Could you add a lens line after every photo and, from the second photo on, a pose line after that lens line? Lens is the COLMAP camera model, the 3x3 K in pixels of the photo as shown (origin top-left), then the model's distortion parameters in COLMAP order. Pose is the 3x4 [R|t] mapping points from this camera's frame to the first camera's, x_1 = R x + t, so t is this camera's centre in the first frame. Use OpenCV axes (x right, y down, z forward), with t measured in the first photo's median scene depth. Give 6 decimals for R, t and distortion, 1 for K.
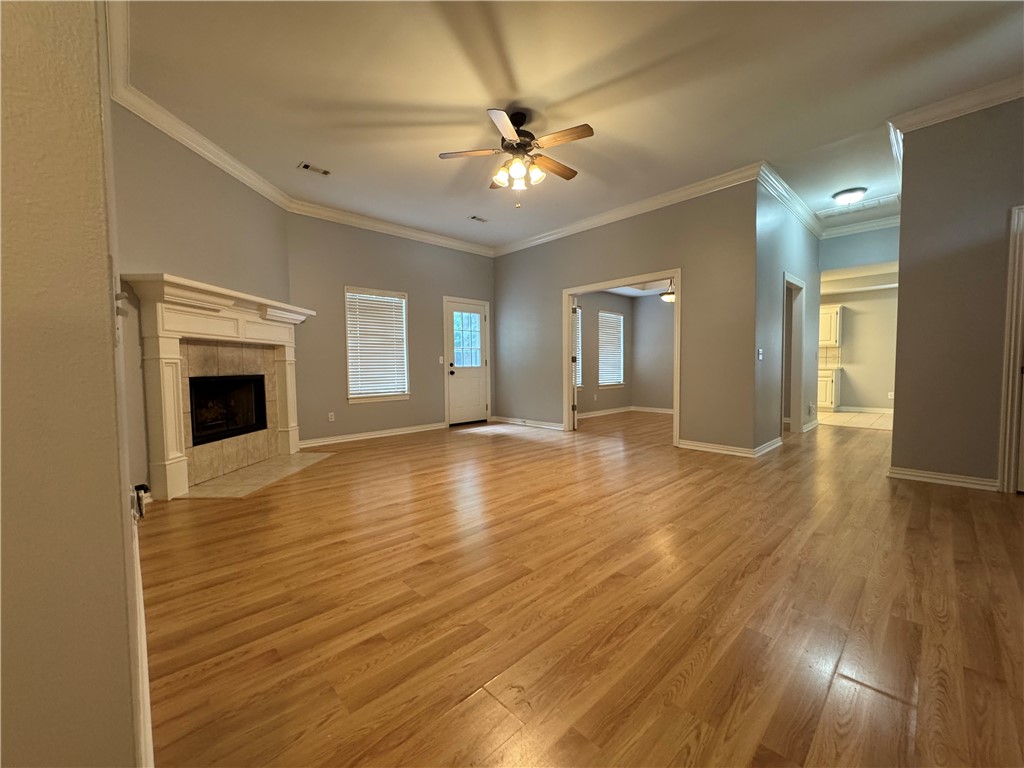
lens RADIAL K [[407.6, 0, 512.3], [0, 407.6, 384.7], [0, 0, 1]] dist [-0.003398, 0.000712]
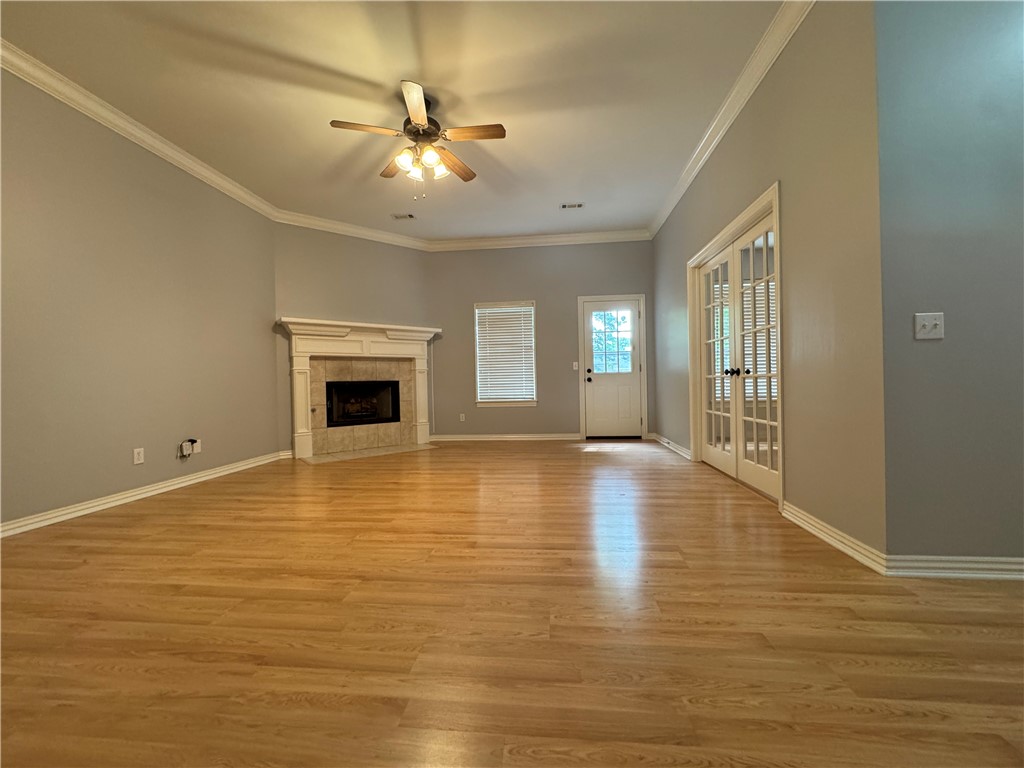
lens RADIAL K [[407.6, 0, 512.2], [0, 407.6, 384.7], [0, 0, 1]] dist [-0.003398, 0.000712]
pose [[0.650683, 0.004127, -0.759338, 0.777188], [-0.023766, 0.999606, -0.014931, -0.000647], [0.758978, 0.027762, 0.650525, 0.509140]]
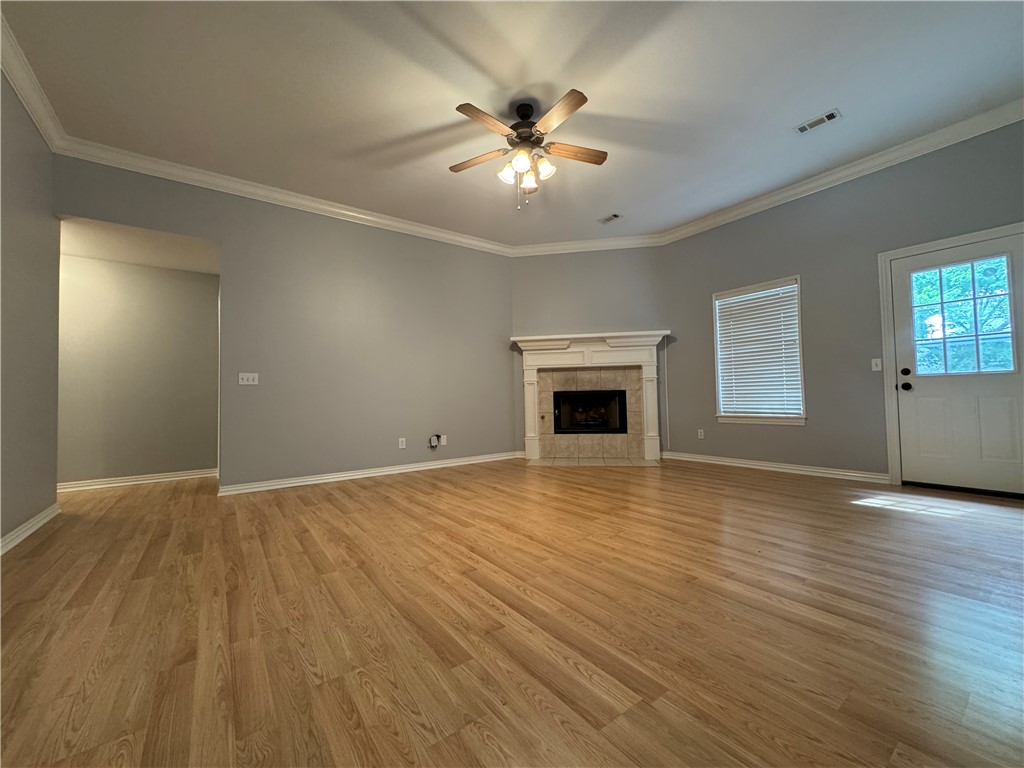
lens RADIAL K [[407.6, 0, 513.2], [0, 407.6, 384.3], [0, 0, 1]] dist [-0.003398, 0.000712]
pose [[-0.125977, -0.016580, -0.991895, 0.829922], [-0.025801, 0.999577, -0.013432, -0.020066], [0.991698, 0.023900, -0.126352, 0.992616]]
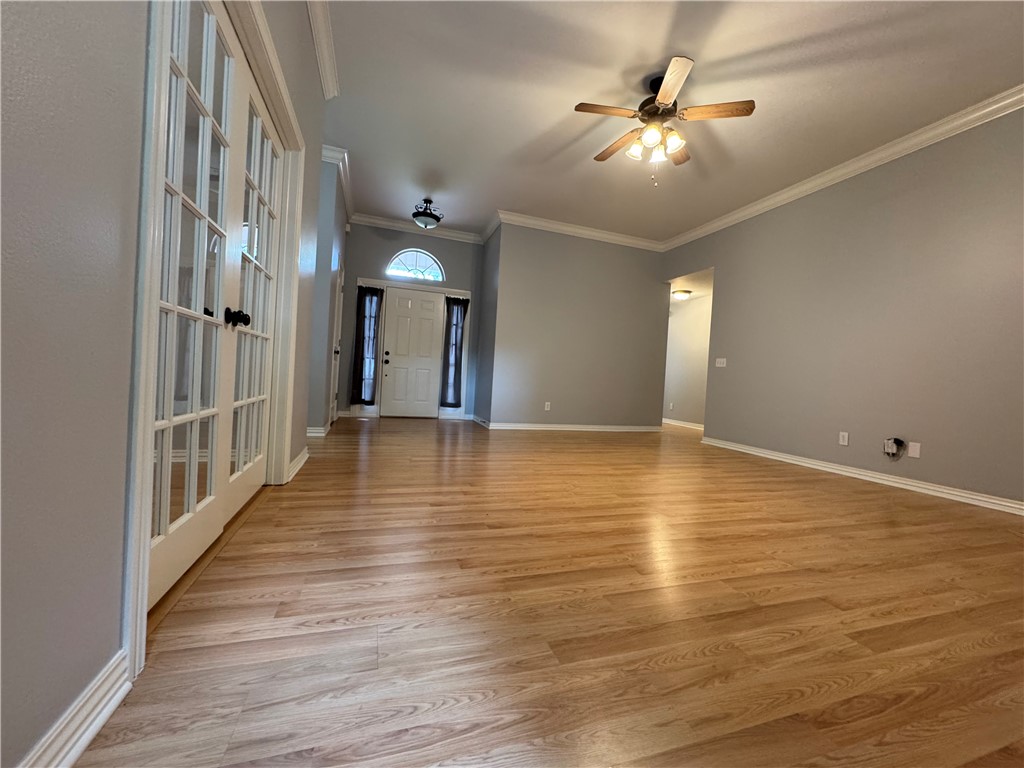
lens RADIAL K [[407.6, 0, 509.7], [0, 407.6, 383.0], [0, 0, 1]] dist [-0.003398, 0.000712]
pose [[-0.906557, -0.050239, 0.419083, -0.087572], [-0.029966, 0.998046, 0.054821, -0.014728], [-0.421018, 0.037141, -0.906291, 1.802182]]
